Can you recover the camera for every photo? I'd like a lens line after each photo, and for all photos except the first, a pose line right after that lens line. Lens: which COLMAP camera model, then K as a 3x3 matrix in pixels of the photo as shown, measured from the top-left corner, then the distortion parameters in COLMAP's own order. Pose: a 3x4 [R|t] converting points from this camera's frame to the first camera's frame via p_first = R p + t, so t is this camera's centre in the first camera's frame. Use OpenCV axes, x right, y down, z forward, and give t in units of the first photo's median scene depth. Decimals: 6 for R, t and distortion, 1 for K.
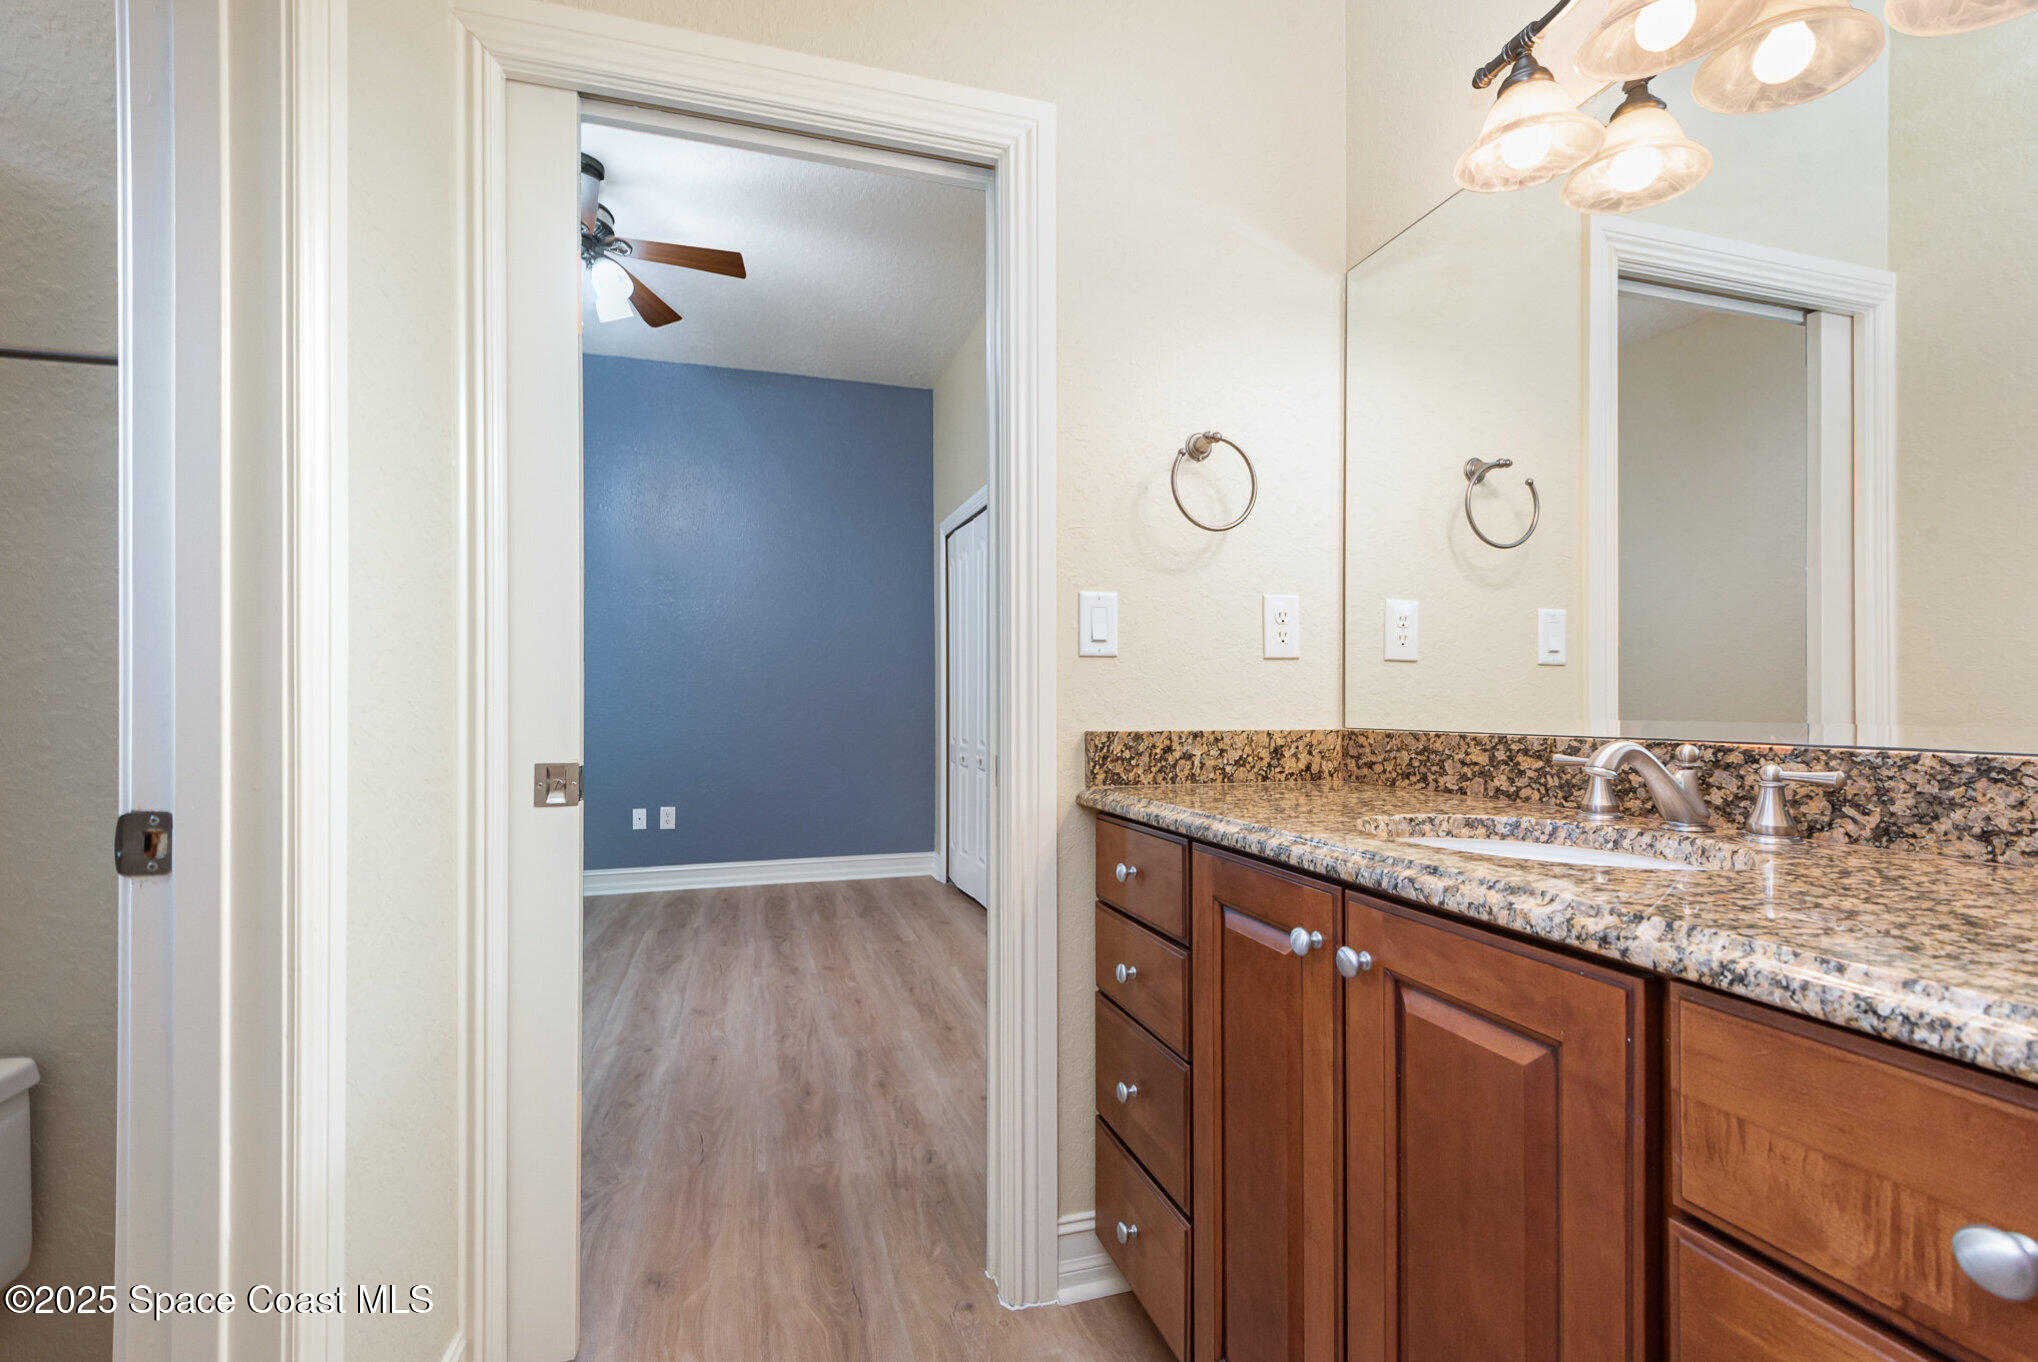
lens RADIAL K [[915.0, 0, 1014.8], [0, 915.0, 694.1], [0, 0, 1]] dist [0.018929, -0.006166]
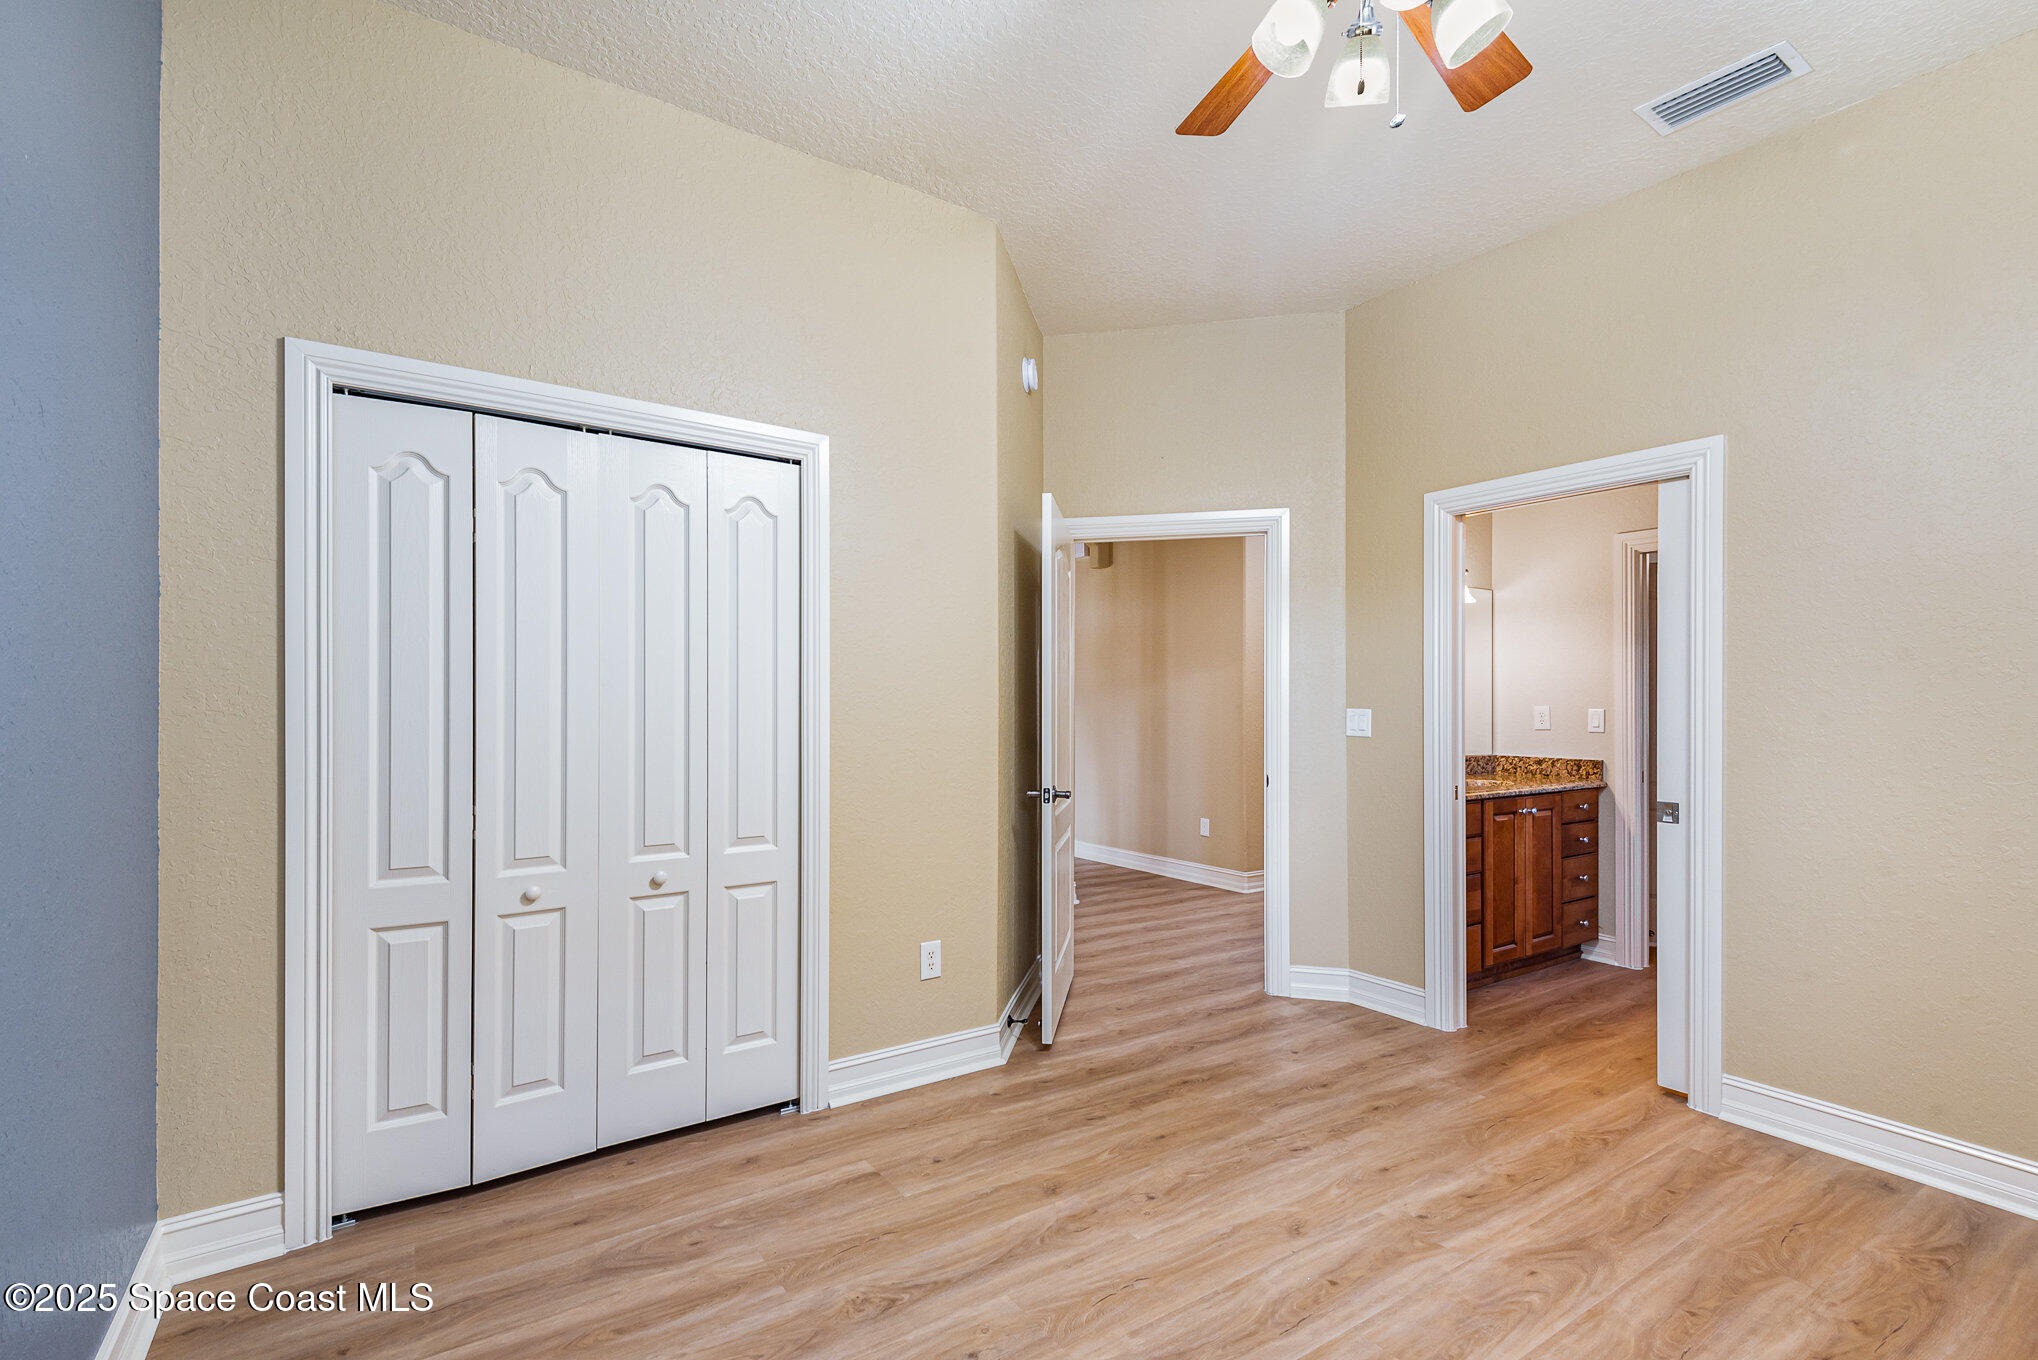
lens RADIAL K [[915.0, 0, 1009.9], [0, 915.0, 698.0], [0, 0, 1]] dist [0.018929, -0.006166]
pose [[-0.289136, 0.004150, 0.957279, -1.058149], [-0.011929, 0.999897, -0.007937, -0.065786], [-0.957214, -0.013714, -0.289057, 1.559453]]
